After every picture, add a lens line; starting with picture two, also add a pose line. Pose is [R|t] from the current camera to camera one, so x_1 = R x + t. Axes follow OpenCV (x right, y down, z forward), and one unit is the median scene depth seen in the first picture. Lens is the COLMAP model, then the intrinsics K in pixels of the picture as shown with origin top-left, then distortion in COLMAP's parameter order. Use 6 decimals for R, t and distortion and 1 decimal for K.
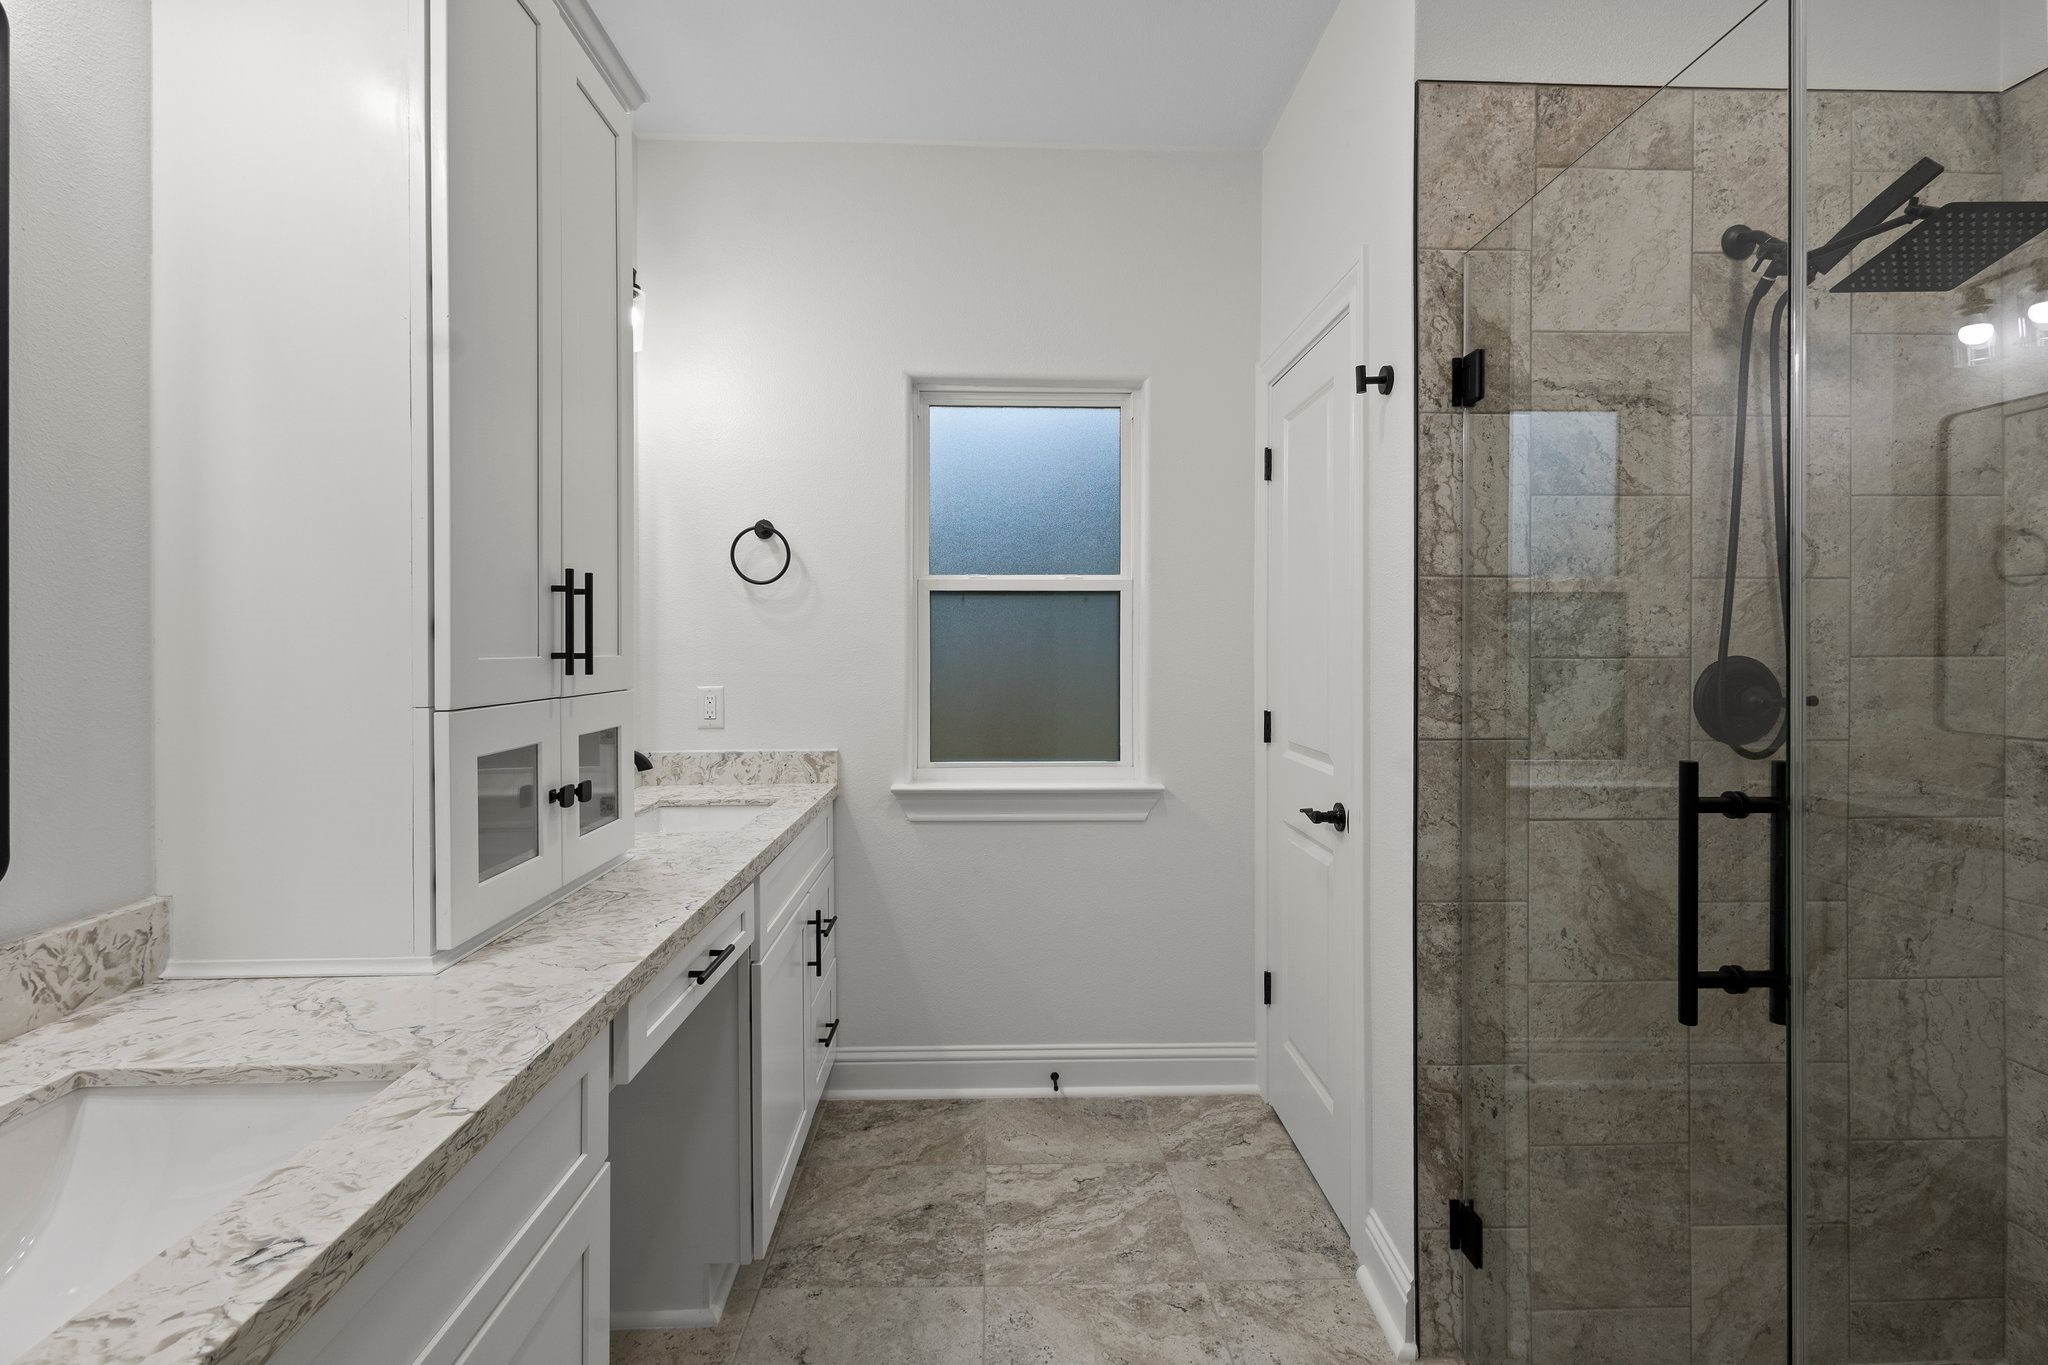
lens RADIAL K [[945.1, 0, 1017.4], [0, 945.1, 670.4], [0, 0, 1]] dist [0.004849, 0.000150]
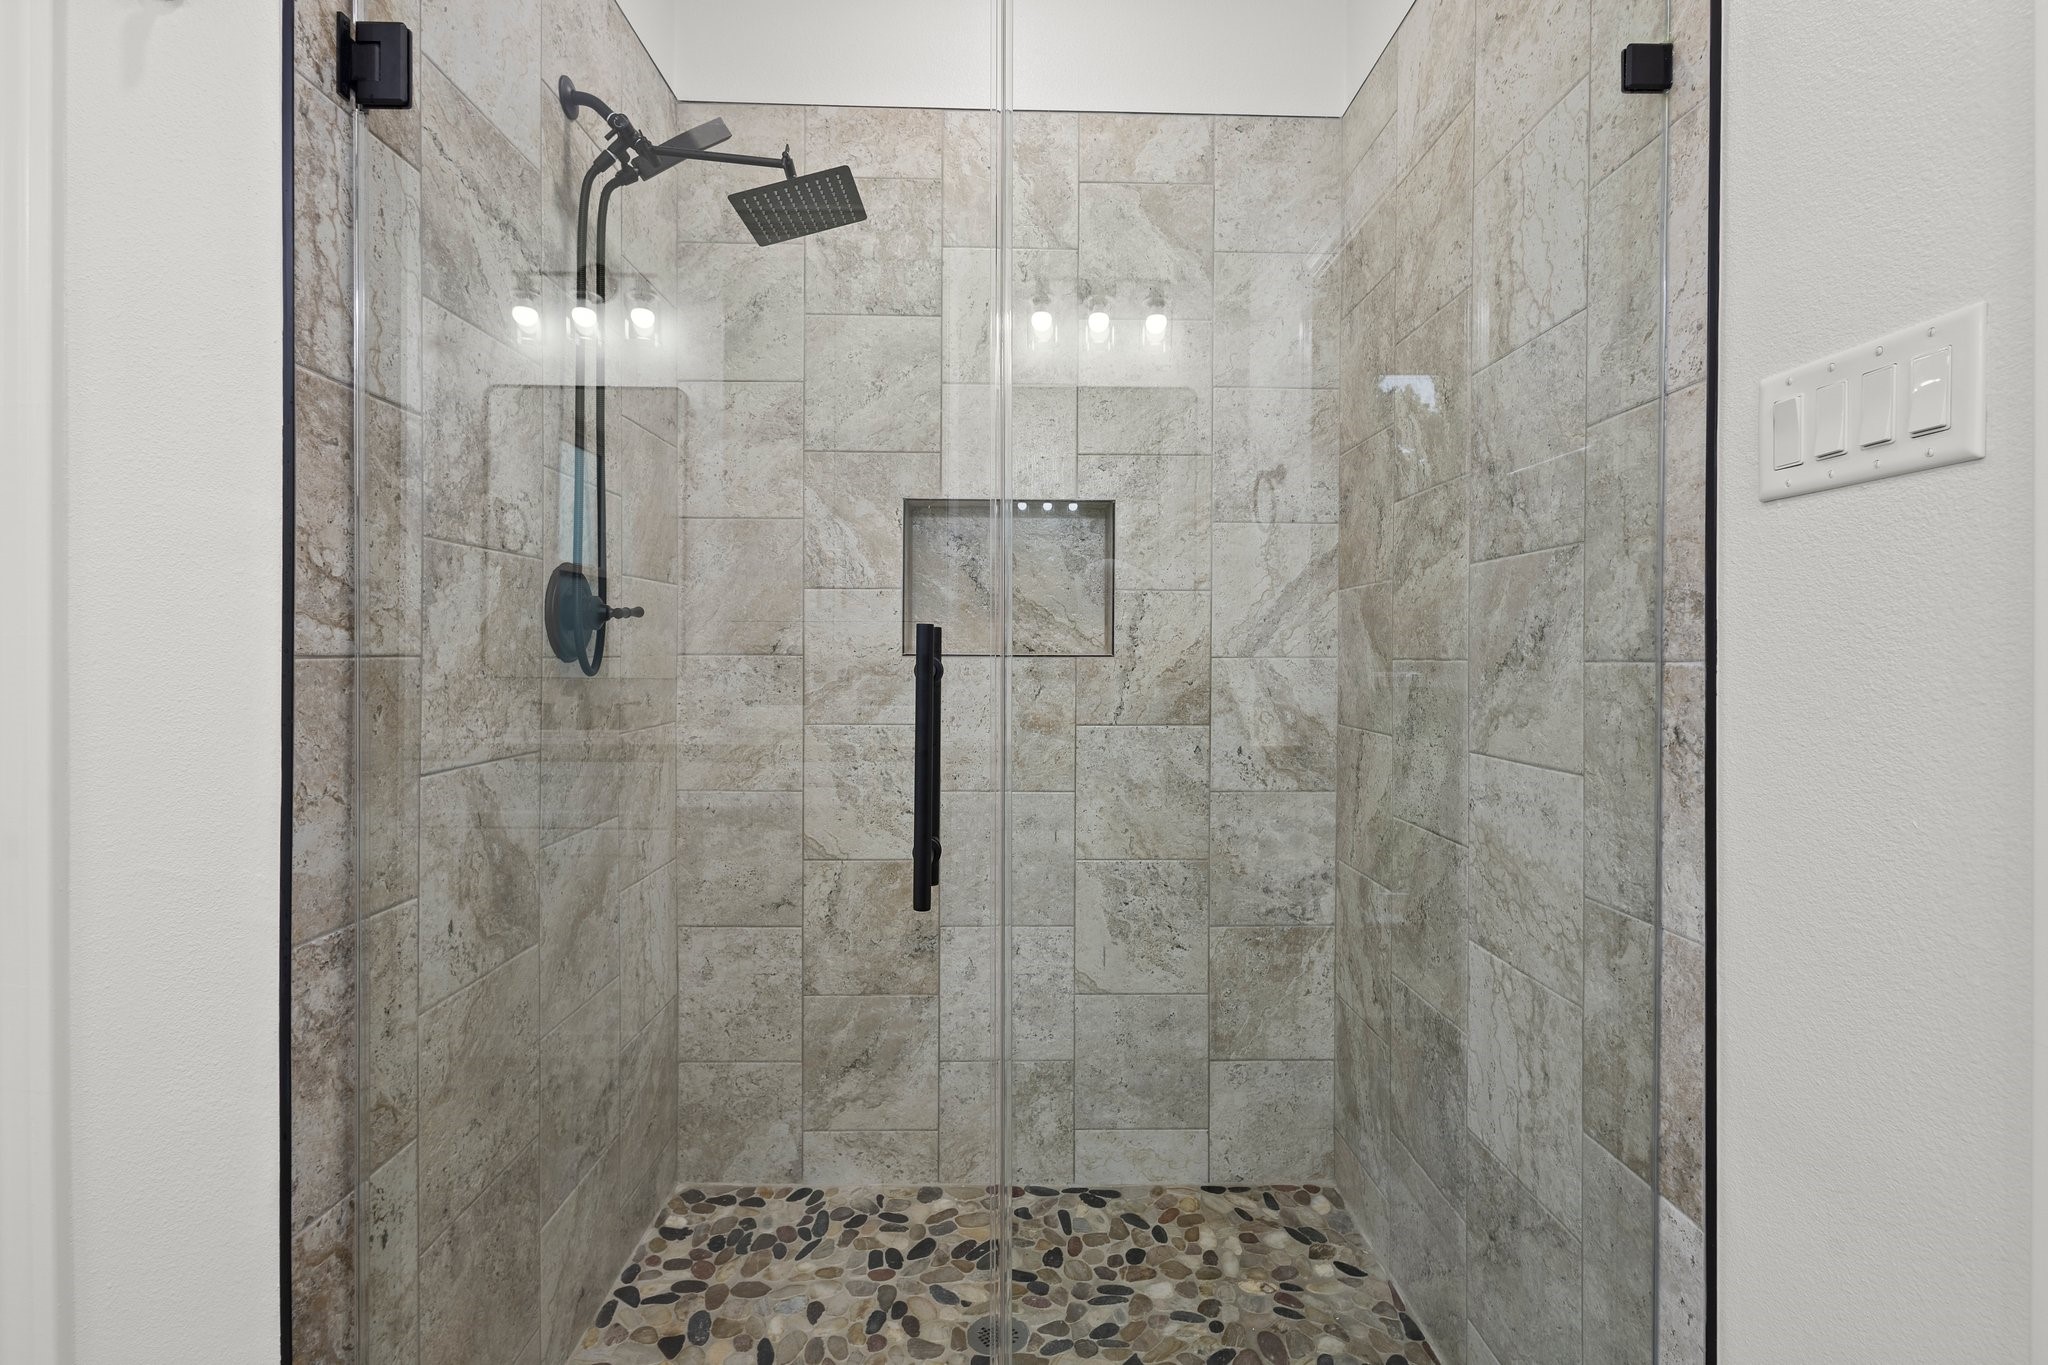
lens RADIAL K [[945.1, 0, 1019.3], [0, 945.1, 664.0], [0, 0, 1]] dist [0.004849, 0.000150]
pose [[0.022829, -0.009736, 0.999692, -0.126413], [0.007807, 0.999924, 0.009560, 0.075244], [-0.999709, 0.007586, 0.022903, 0.558319]]
